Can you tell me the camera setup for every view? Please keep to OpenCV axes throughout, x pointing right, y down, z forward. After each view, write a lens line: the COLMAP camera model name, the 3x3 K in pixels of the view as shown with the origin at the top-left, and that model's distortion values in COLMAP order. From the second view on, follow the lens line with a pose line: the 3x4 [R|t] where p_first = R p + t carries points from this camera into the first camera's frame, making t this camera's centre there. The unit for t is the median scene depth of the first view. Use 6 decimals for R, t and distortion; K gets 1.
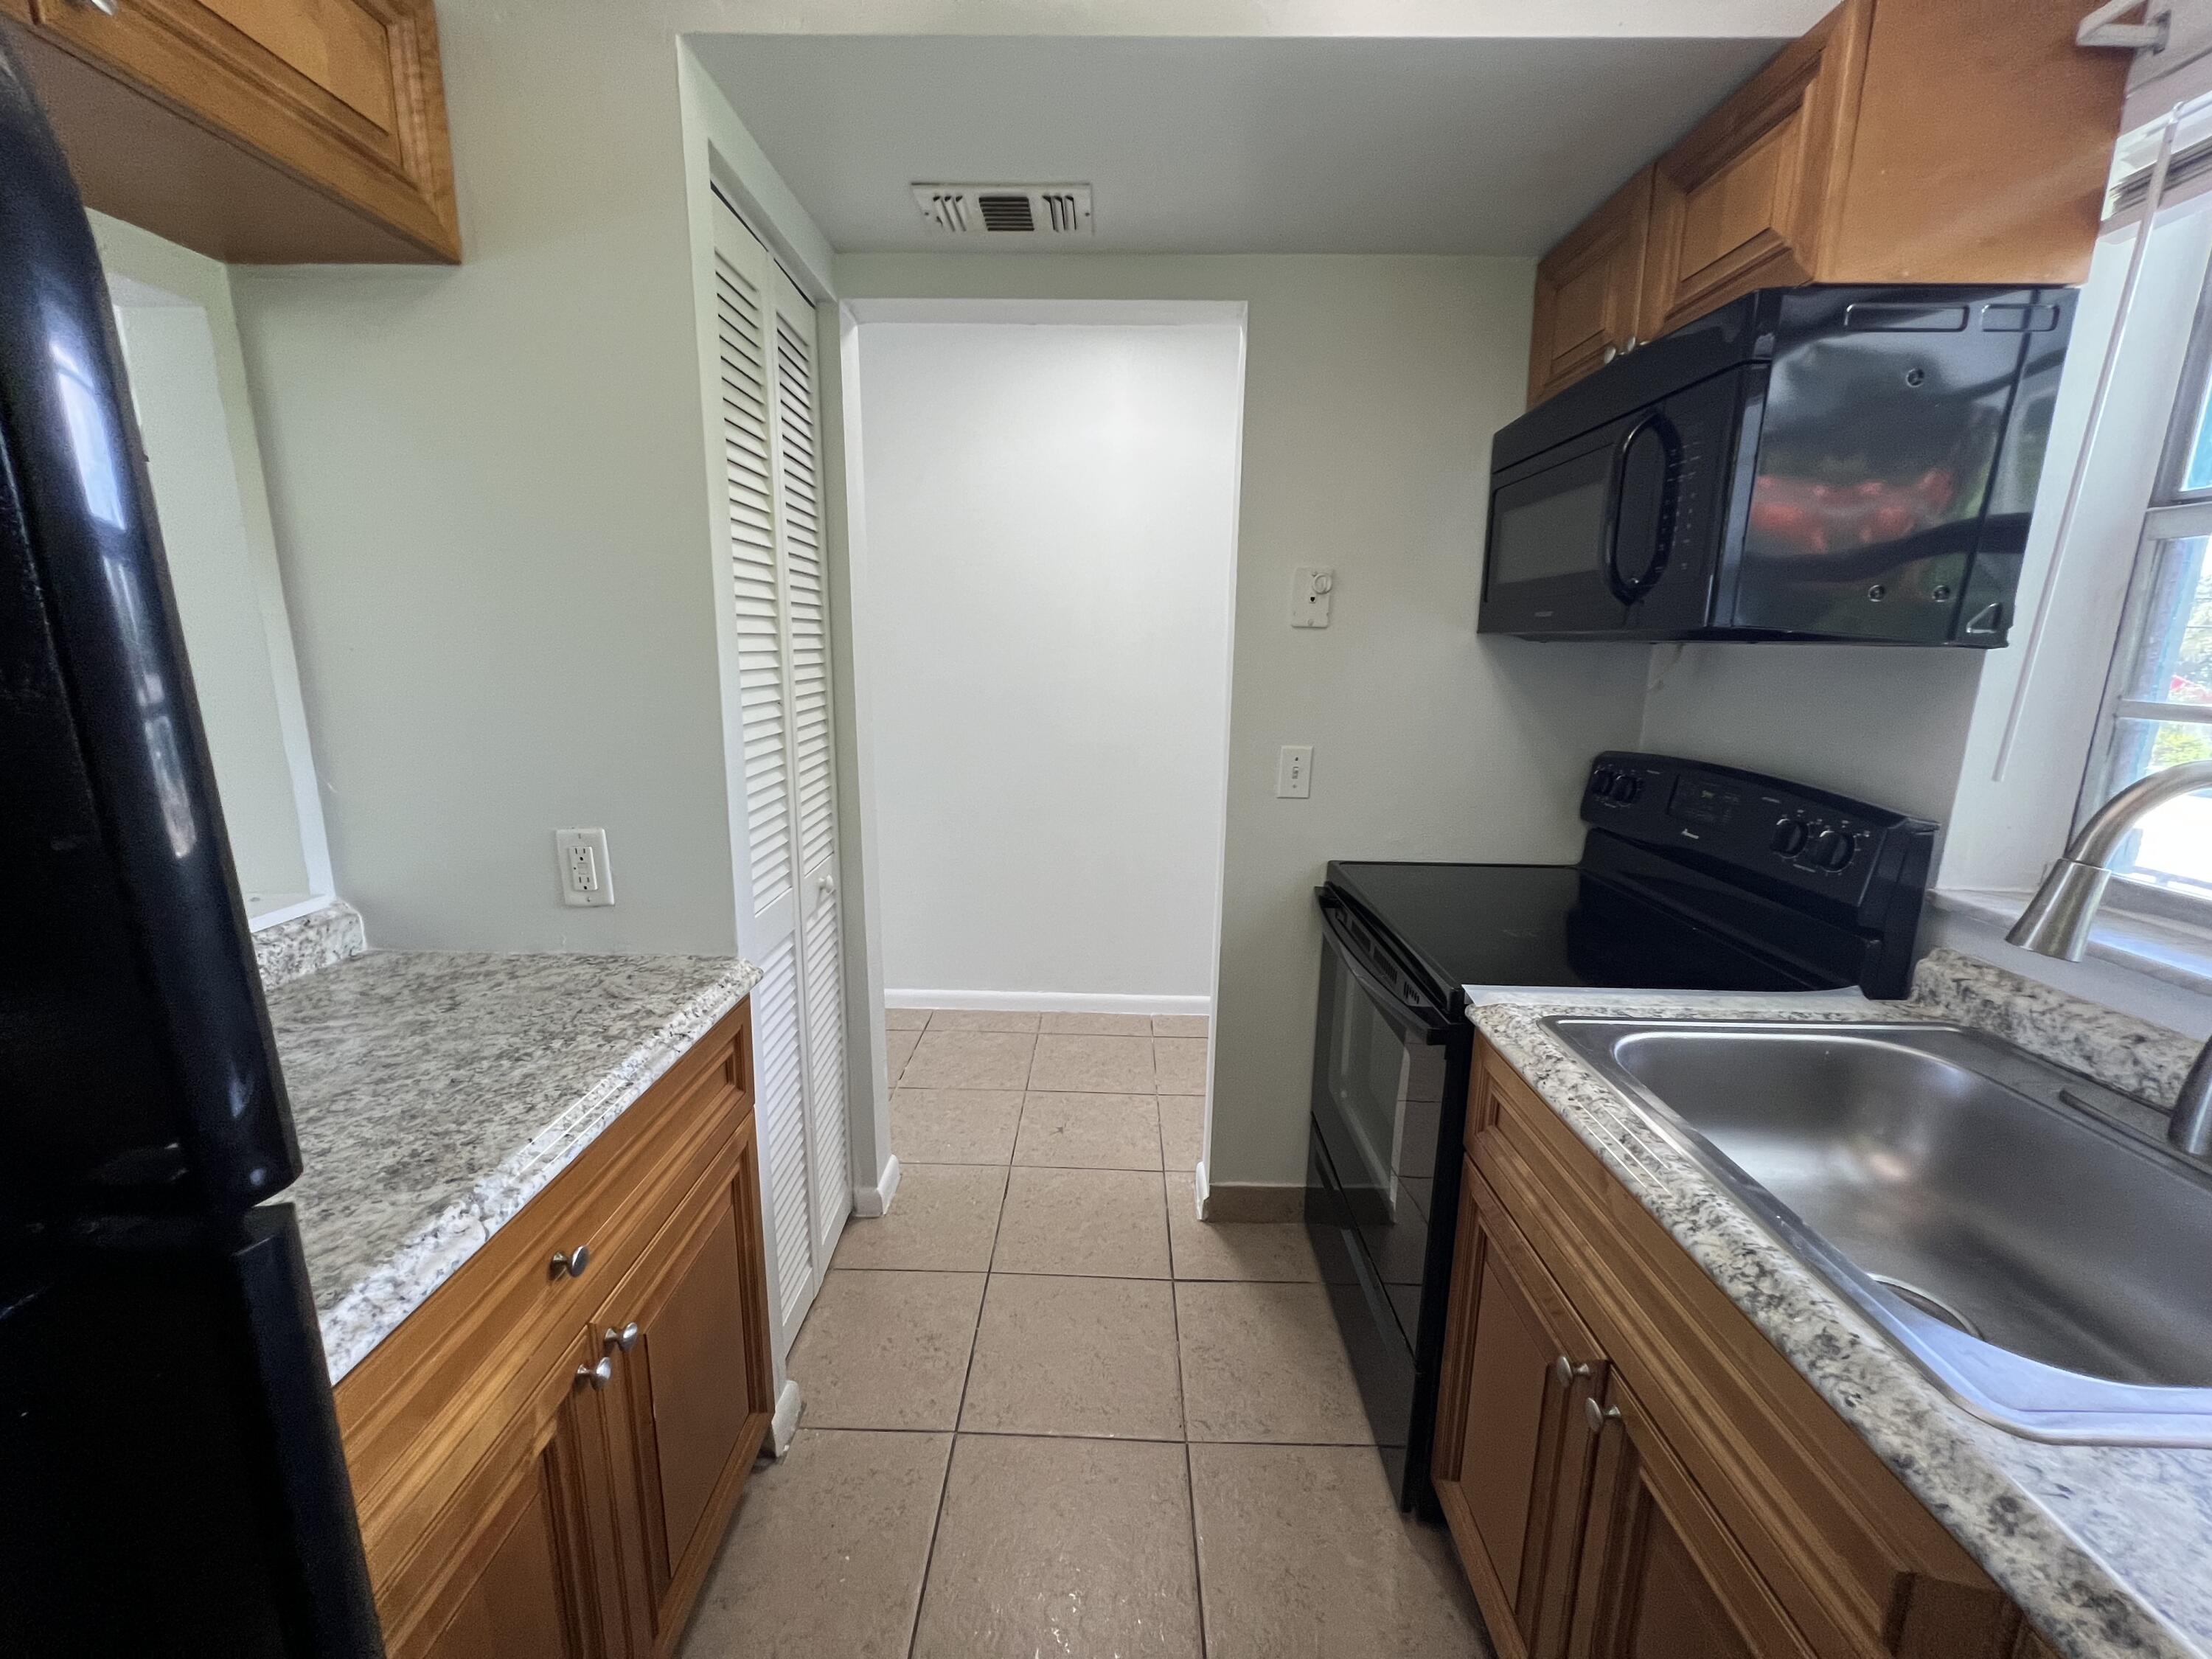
lens RADIAL K [[889.8, 0, 1101.6], [0, 889.8, 828.2], [0, 0, 1]] dist [0.000926, 0.000093]
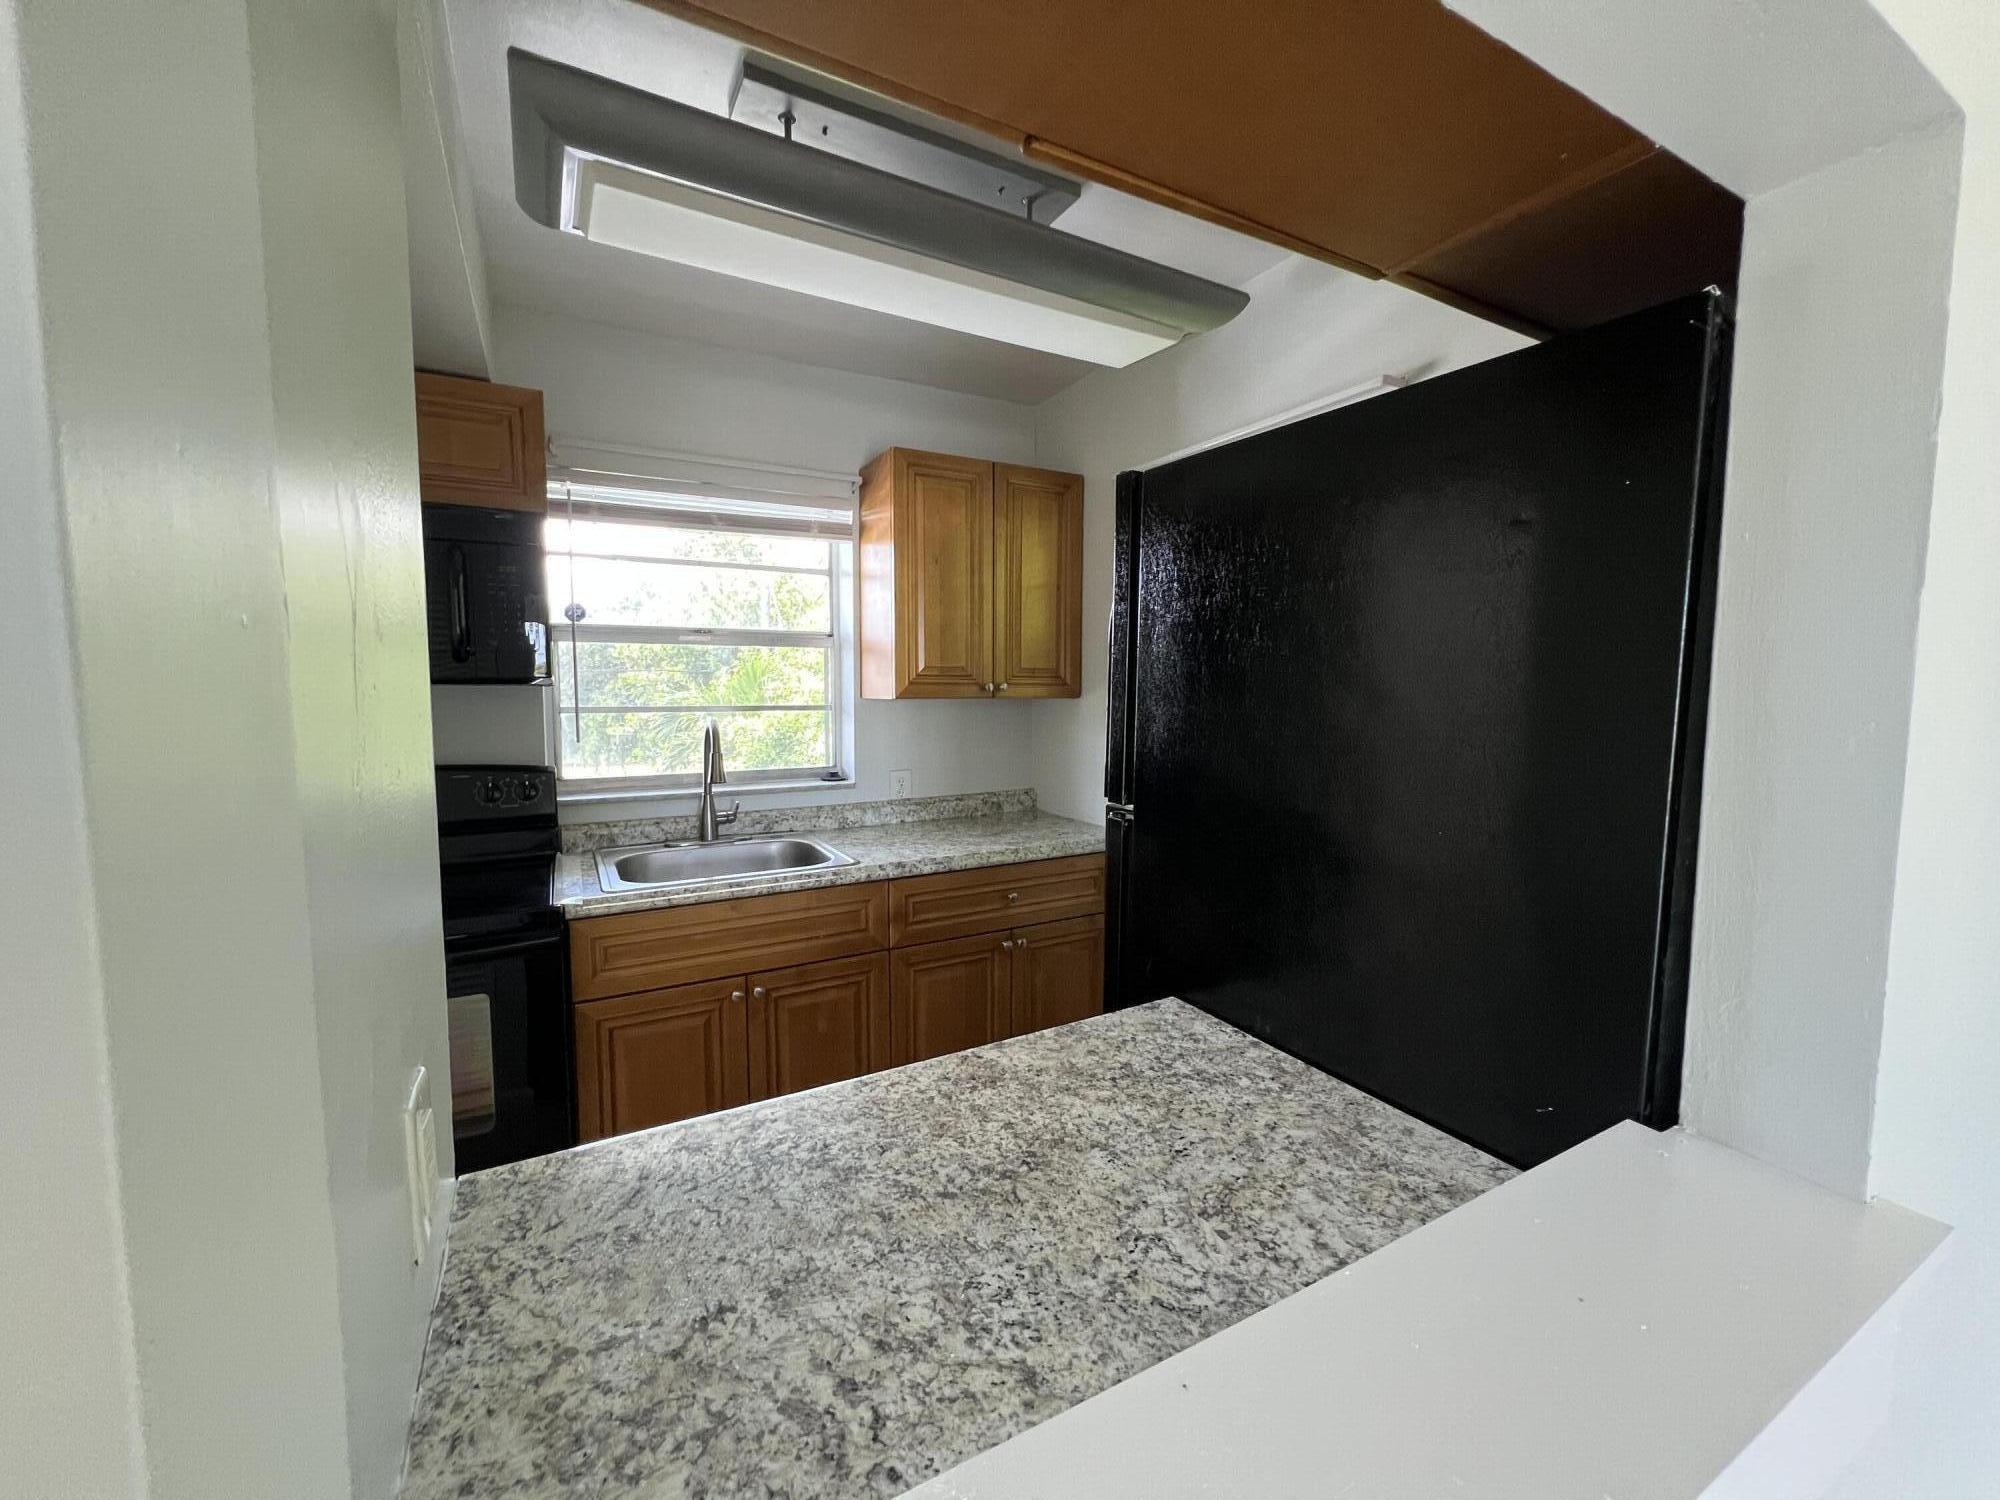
lens RADIAL K [[804.5, 0, 997.8], [0, 804.5, 754.9], [0, 0, 1]] dist [0.000926, 0.000093]
pose [[-0.498150, -0.088304, 0.862583, -1.381996], [0.168720, 0.965915, 0.196319, -0.260331], [-0.850518, 0.243331, -0.466272, 1.097940]]
